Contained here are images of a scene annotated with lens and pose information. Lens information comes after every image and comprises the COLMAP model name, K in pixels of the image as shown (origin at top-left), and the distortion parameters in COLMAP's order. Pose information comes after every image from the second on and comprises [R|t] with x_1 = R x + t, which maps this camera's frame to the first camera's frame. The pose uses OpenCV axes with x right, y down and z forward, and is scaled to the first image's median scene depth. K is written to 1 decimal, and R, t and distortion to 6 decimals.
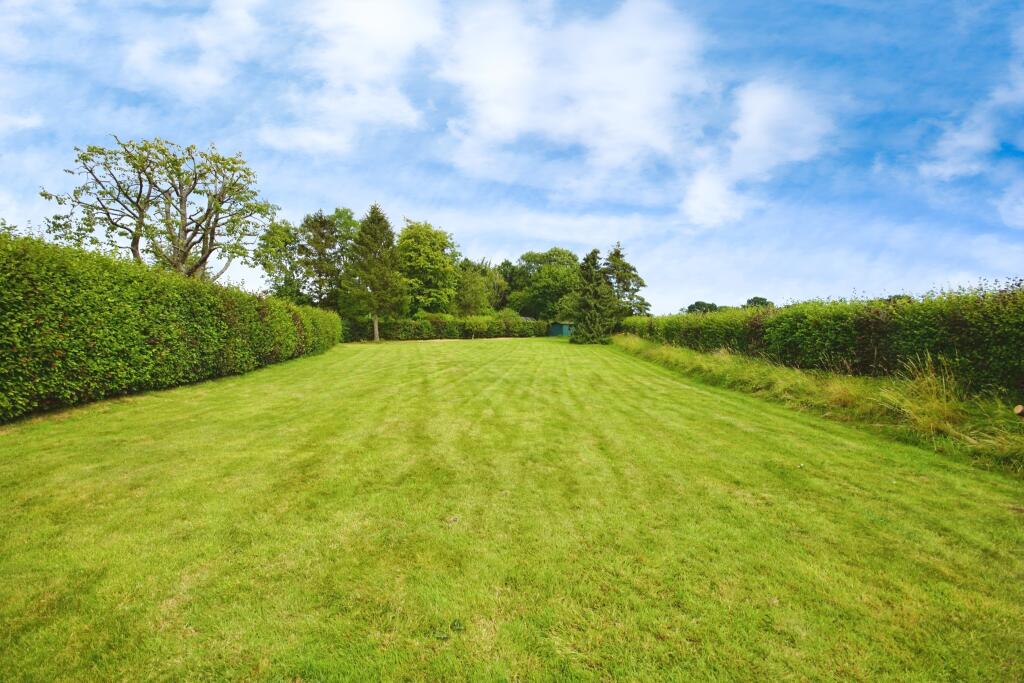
lens RADIAL K [[469.5, 0, 509.6], [0, 469.5, 365.7], [0, 0, 1]] dist [0.000057, 0.000136]
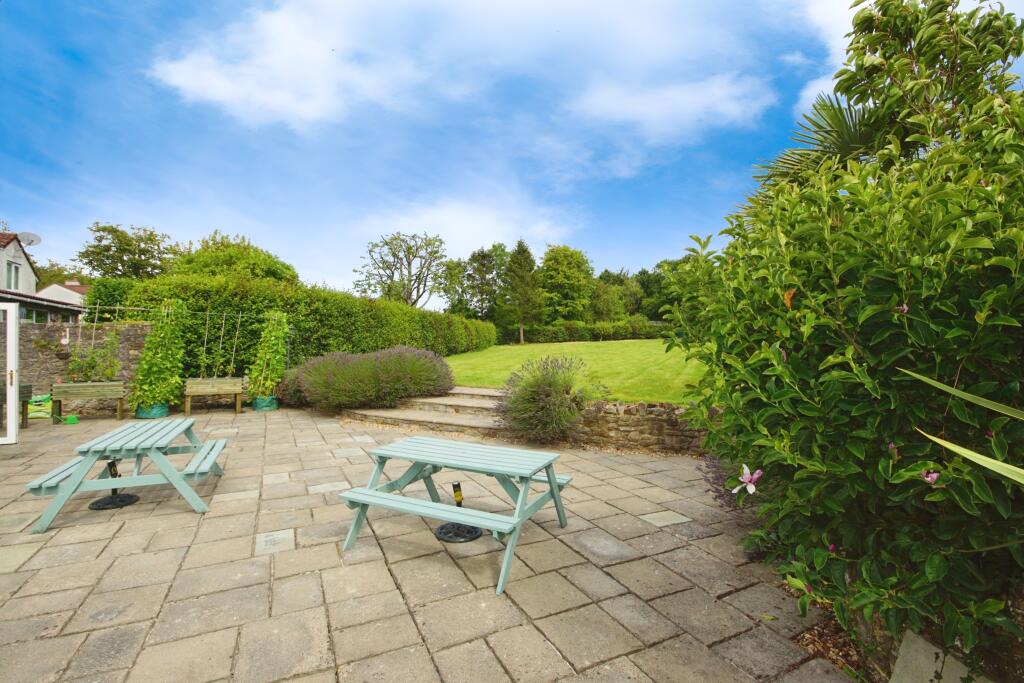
lens RADIAL K [[461.9, 0, 512.0], [0, 461.9, 341.5], [0, 0, 1]] dist [-0.000066, 0.000014]
pose [[0.948435, -0.021575, -0.316236, 0.078059], [0.001069, 0.997893, -0.064873, 0.020073], [0.316969, 0.061190, 0.946460, -0.180217]]
